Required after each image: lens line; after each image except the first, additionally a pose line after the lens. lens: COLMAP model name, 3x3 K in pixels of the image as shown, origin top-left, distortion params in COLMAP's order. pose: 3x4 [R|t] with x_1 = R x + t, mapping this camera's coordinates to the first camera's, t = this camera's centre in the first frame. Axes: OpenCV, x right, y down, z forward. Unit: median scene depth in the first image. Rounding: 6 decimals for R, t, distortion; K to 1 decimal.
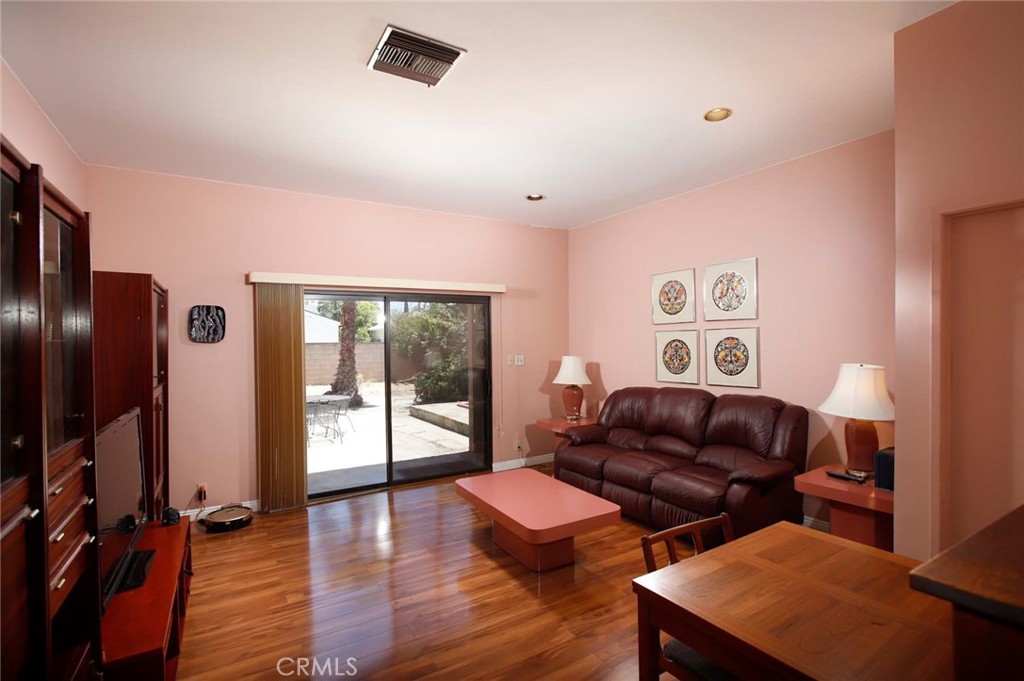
lens RADIAL K [[487.9, 0, 510.7], [0, 487.9, 334.5], [0, 0, 1]] dist [-0.125645, 0.065248]
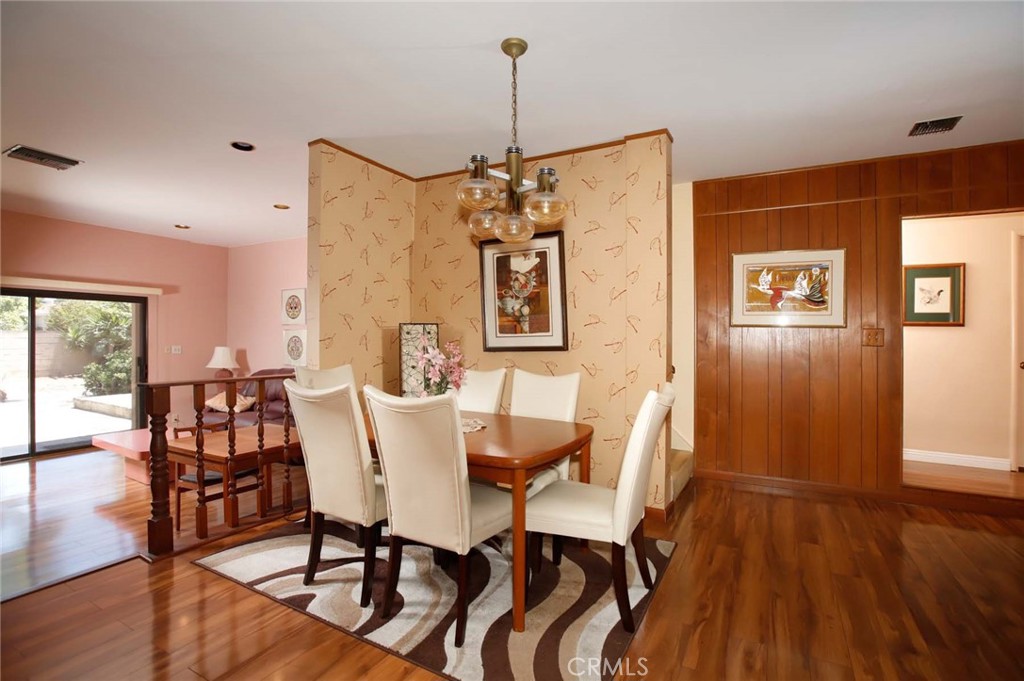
lens RADIAL K [[486.4, 0, 509.6], [0, 486.4, 338.1], [0, 0, 1]] dist [-0.065212, 0.030887]
pose [[0.869453, 0.022915, 0.493485, 0.191785], [-0.030427, 0.999511, 0.007197, -0.013062], [-0.493078, -0.021273, 0.869725, -0.569516]]
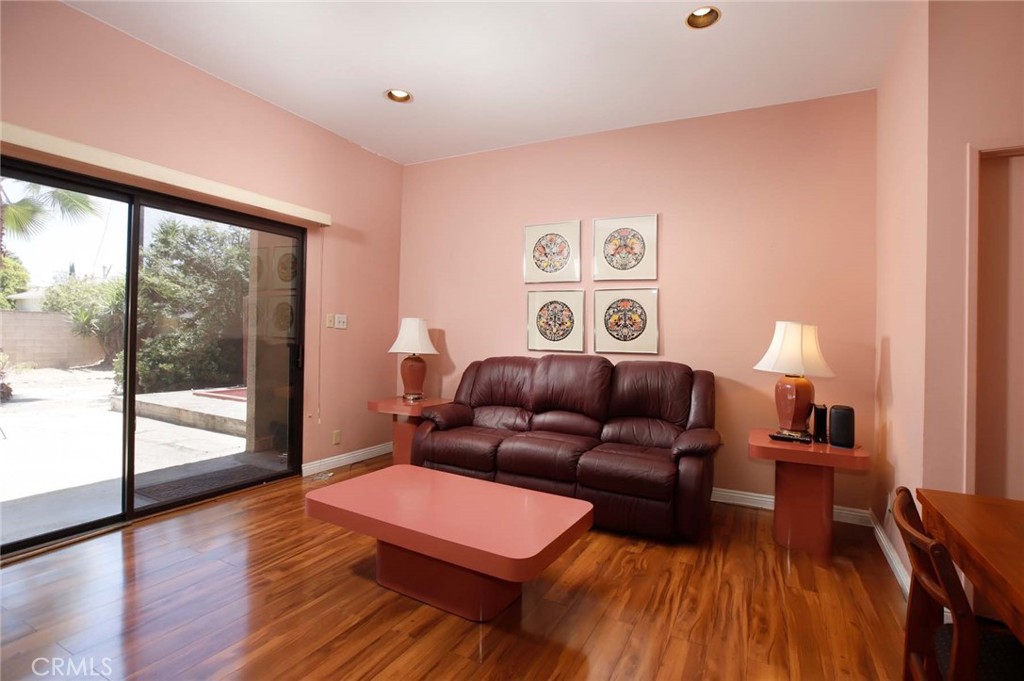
lens RADIAL K [[484.4, 0, 516.9], [0, 484.4, 333.2], [0, 0, 1]] dist [-0.054824, 0.020292]
pose [[0.850213, 0.041608, 0.524792, -0.167200], [-0.047078, 0.998887, -0.002926, 0.072711], [-0.524330, -0.022219, 0.851225, 0.286950]]
